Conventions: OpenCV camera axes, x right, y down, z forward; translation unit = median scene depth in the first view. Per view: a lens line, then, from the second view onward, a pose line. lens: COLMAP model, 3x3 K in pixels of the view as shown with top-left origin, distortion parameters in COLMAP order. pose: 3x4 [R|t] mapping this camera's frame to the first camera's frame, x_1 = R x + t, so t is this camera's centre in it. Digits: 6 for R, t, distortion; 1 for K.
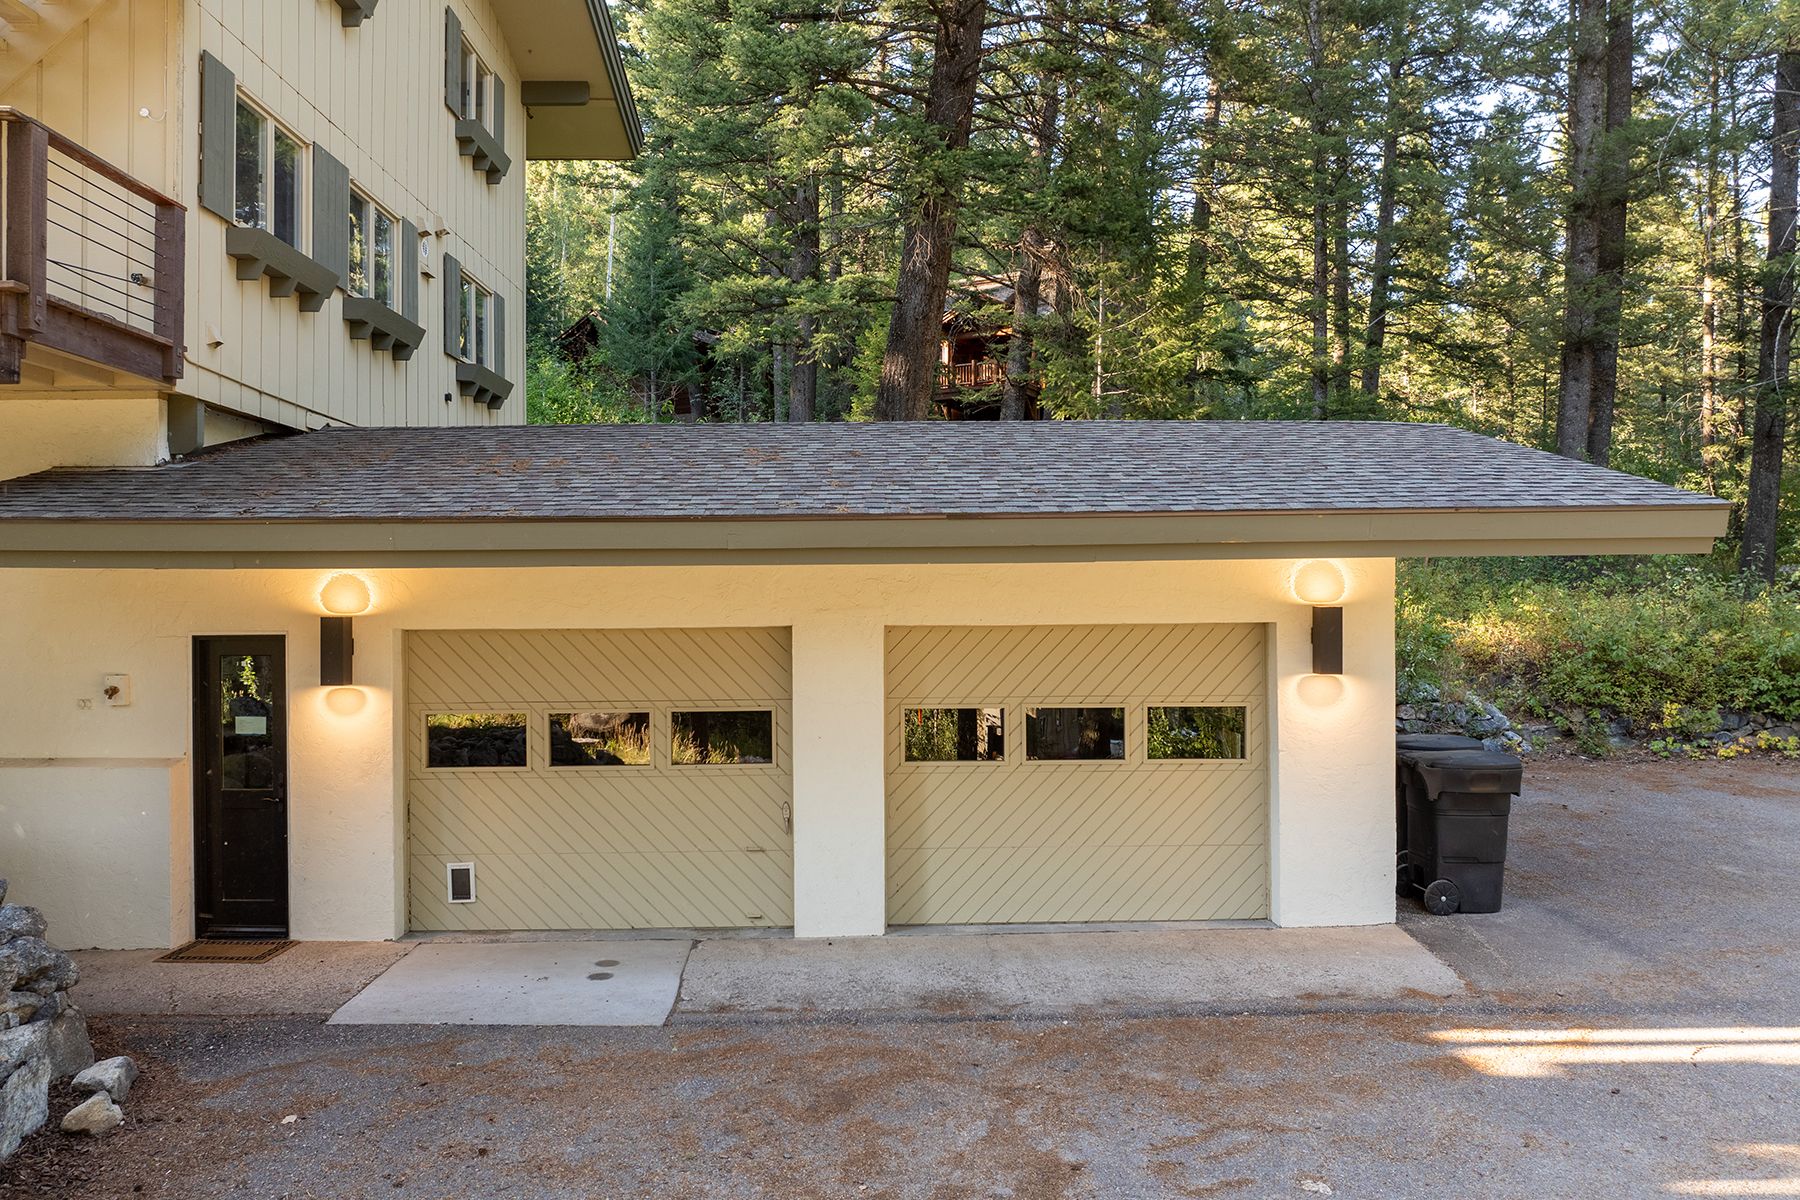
lens RADIAL K [[1272.8, 0, 899.1], [0, 1272.8, 599.4], [0, 0, 1]] dist [-0.042162, 0.007285]
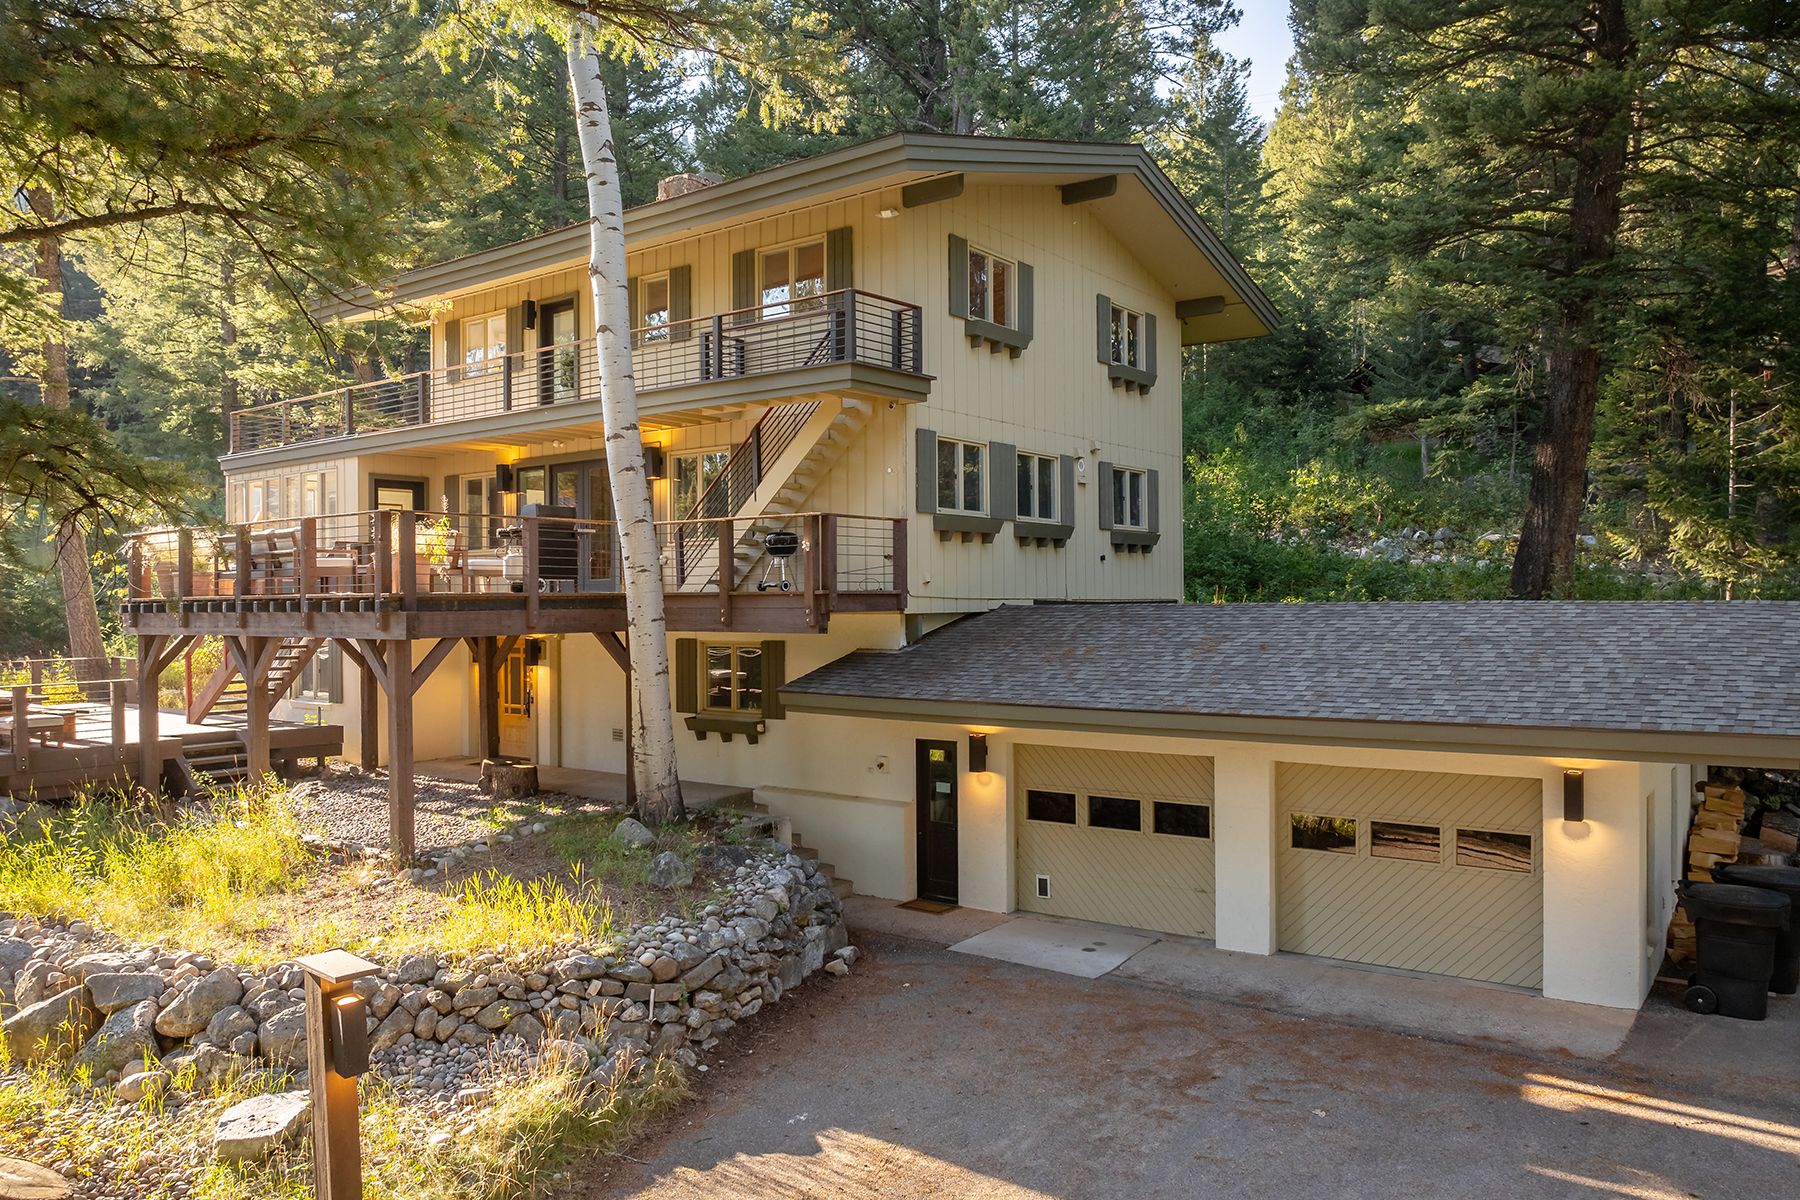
lens RADIAL K [[1272.8, 0, 898.5], [0, 1272.8, 596.5], [0, 0, 1]] dist [-0.042162, 0.007285]
pose [[0.790110, 0.000574, -0.612965, 0.656107], [0.004302, 0.999970, 0.006482, -0.218566], [0.612950, -0.007758, 0.790084, -0.590333]]
